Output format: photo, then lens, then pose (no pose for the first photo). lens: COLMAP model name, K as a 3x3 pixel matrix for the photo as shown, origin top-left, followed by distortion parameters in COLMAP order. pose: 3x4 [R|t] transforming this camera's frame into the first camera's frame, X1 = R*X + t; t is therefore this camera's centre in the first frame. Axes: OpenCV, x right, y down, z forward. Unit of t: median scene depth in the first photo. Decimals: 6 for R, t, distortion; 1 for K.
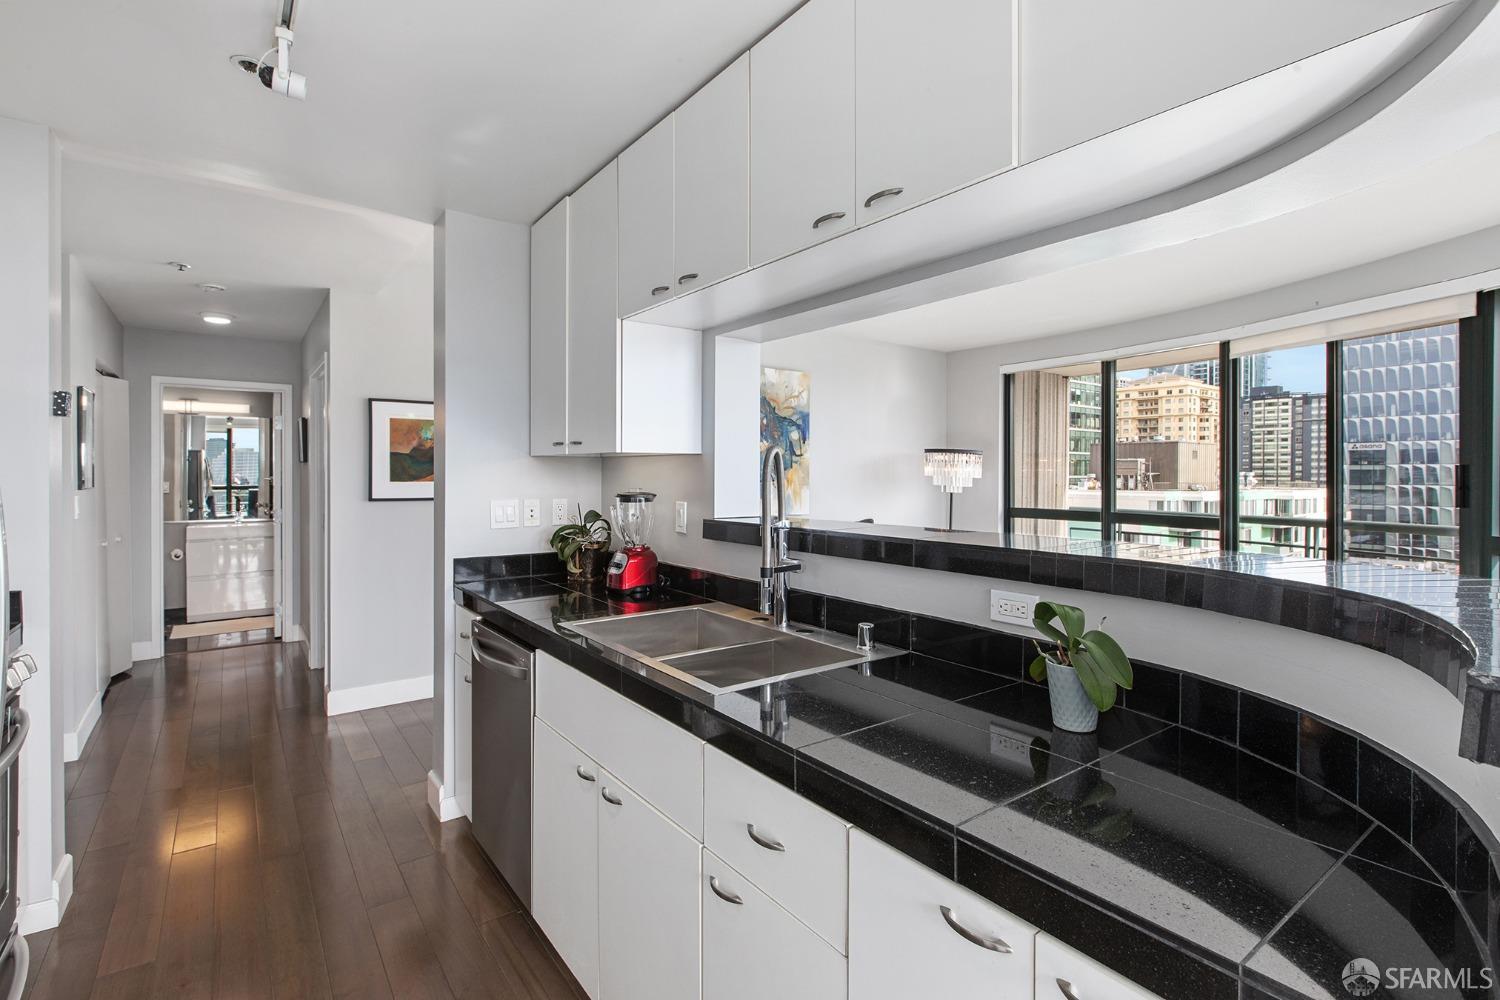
lens RADIAL K [[726.3, 0, 739.9], [0, 726.3, 483.2], [0, 0, 1]] dist [-0.006429, 0.001514]
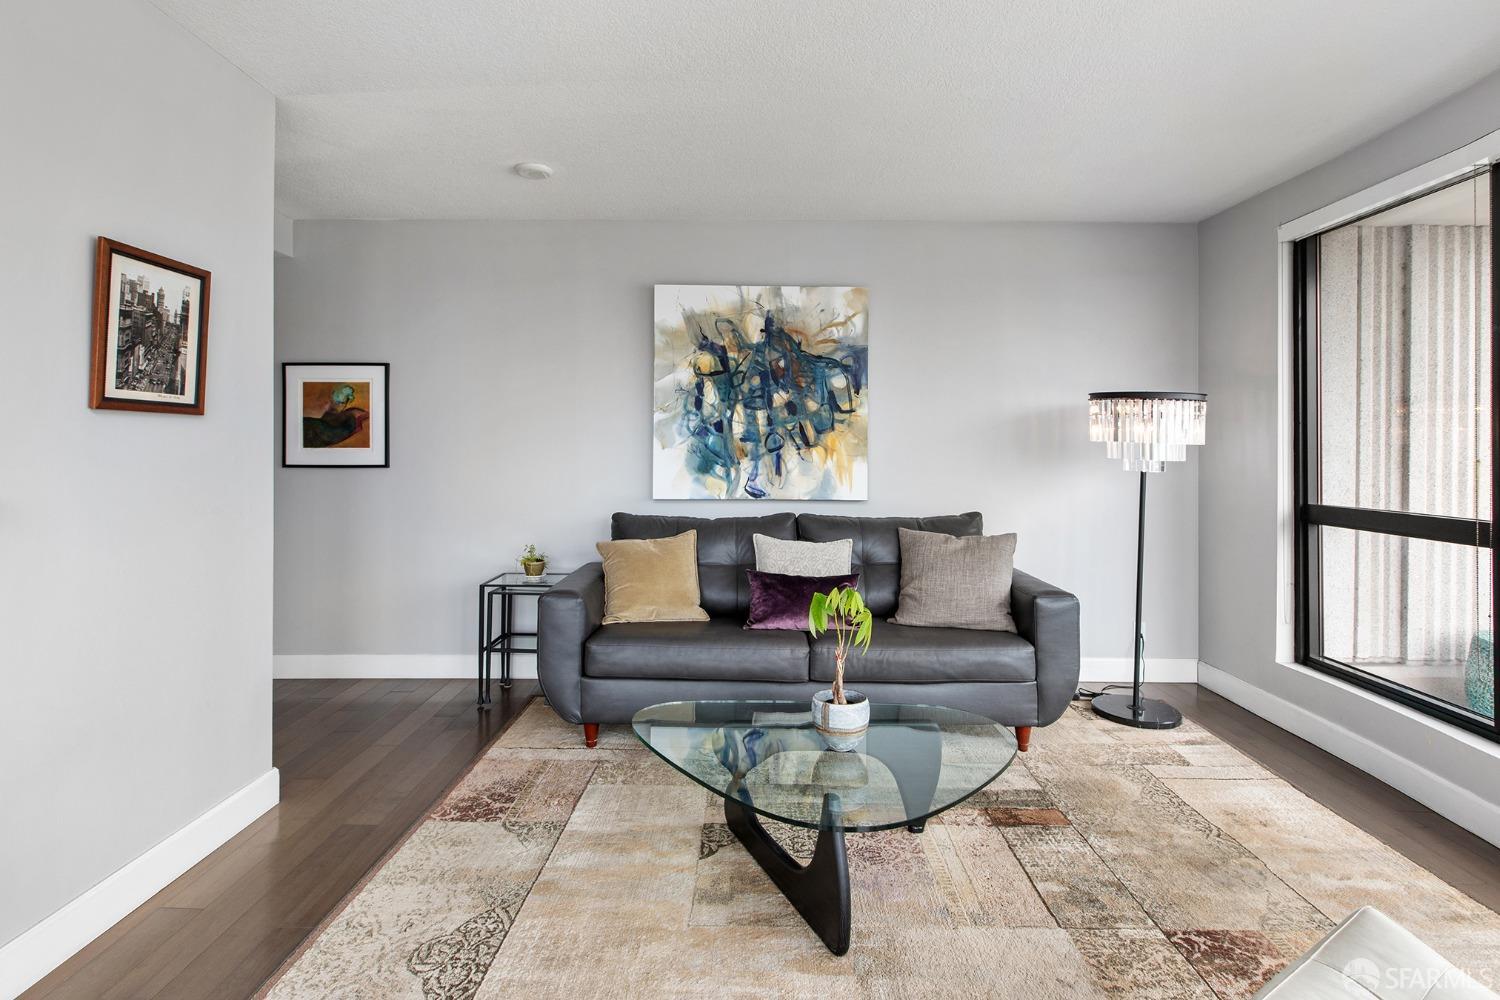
lens RADIAL K [[726.3, 0, 755.2], [0, 726.3, 444.7], [0, 0, 1]] dist [-0.006429, 0.001514]
pose [[0.800040, -0.001110, -0.599945, 0.353759], [-0.008248, 0.999883, -0.012849, 0.001139], [0.599889, 0.015228, 0.799938, 0.356932]]
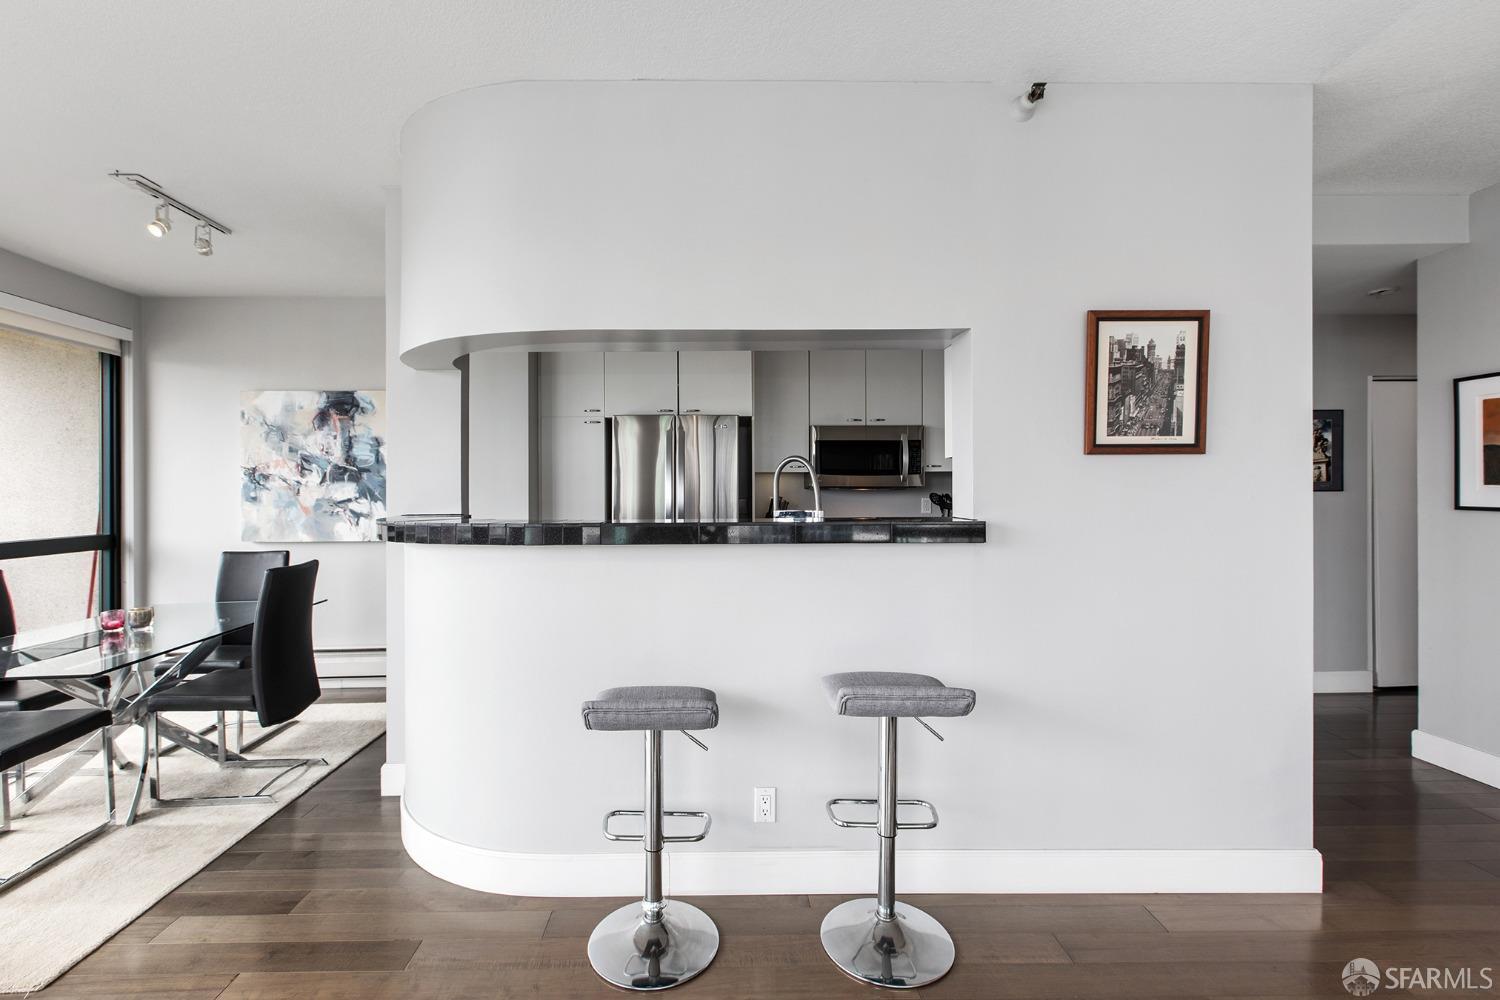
lens RADIAL K [[688.8, 0, 710.4], [0, 688.8, 488.6], [0, 0, 1]] dist [-0.000611, 0.001130]
pose [[-0.595067, 0.003799, -0.803667, 0.344178], [-0.004896, 0.999953, 0.008352, -0.000084], [0.803661, 0.008905, -0.595021, 0.478544]]
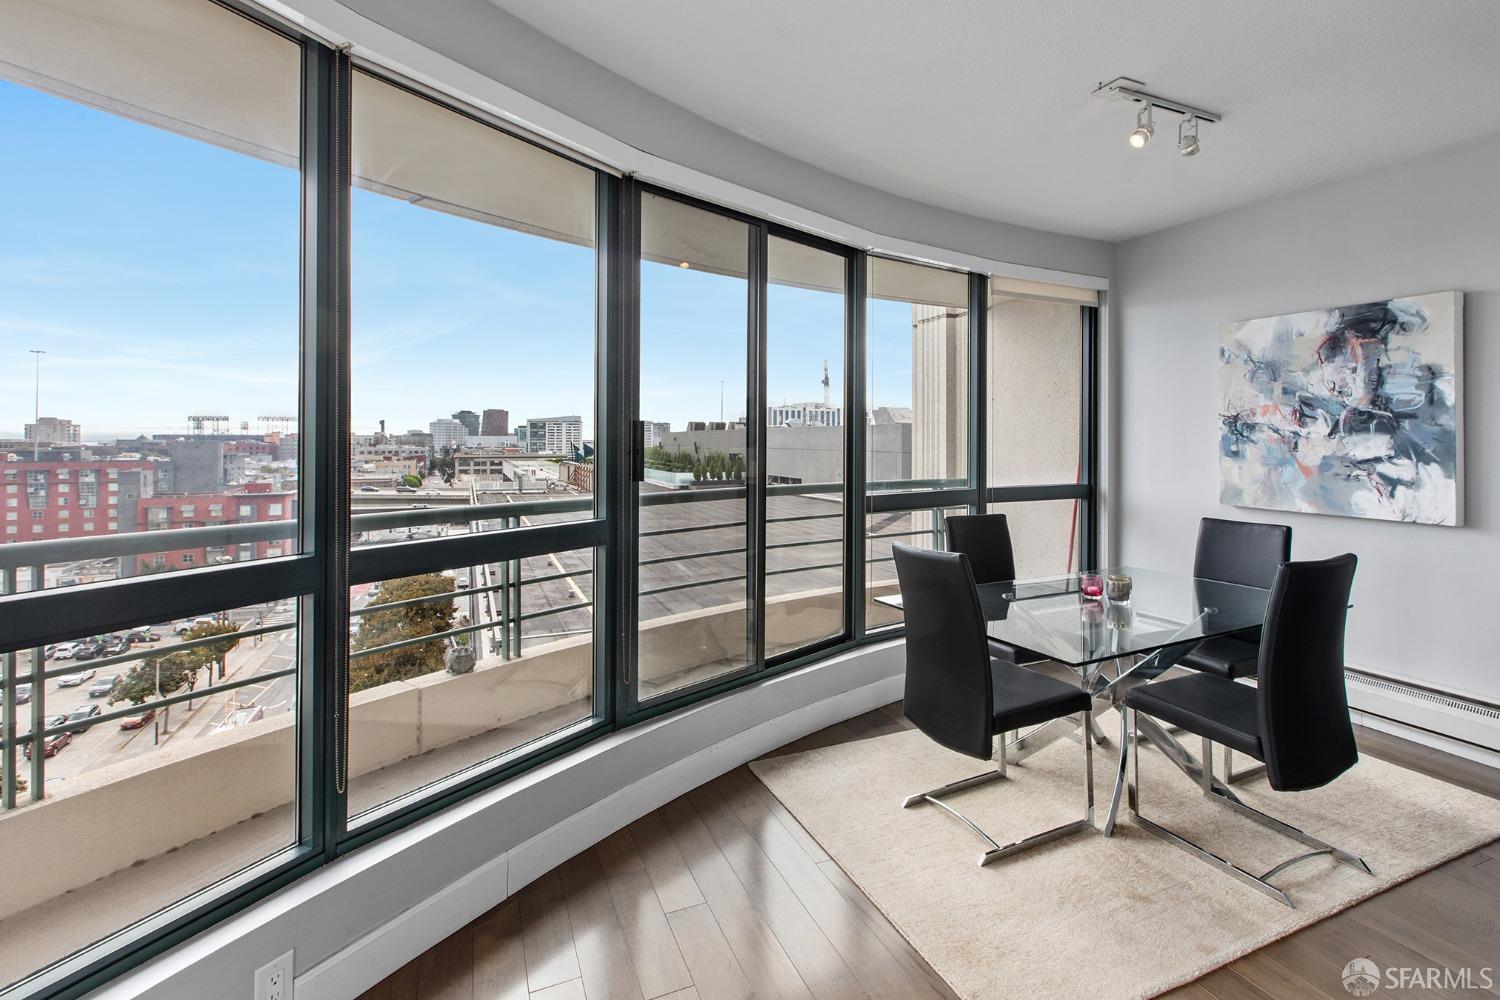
lens RADIAL K [[688.8, 0, 759.4], [0, 688.8, 435.2], [0, 0, 1]] dist [-0.000611, 0.001130]
pose [[-0.974810, -0.002908, 0.223017, 0.316331], [-0.000373, 0.999935, 0.011407, -0.003242], [-0.223036, 0.011037, -0.974748, 0.337115]]
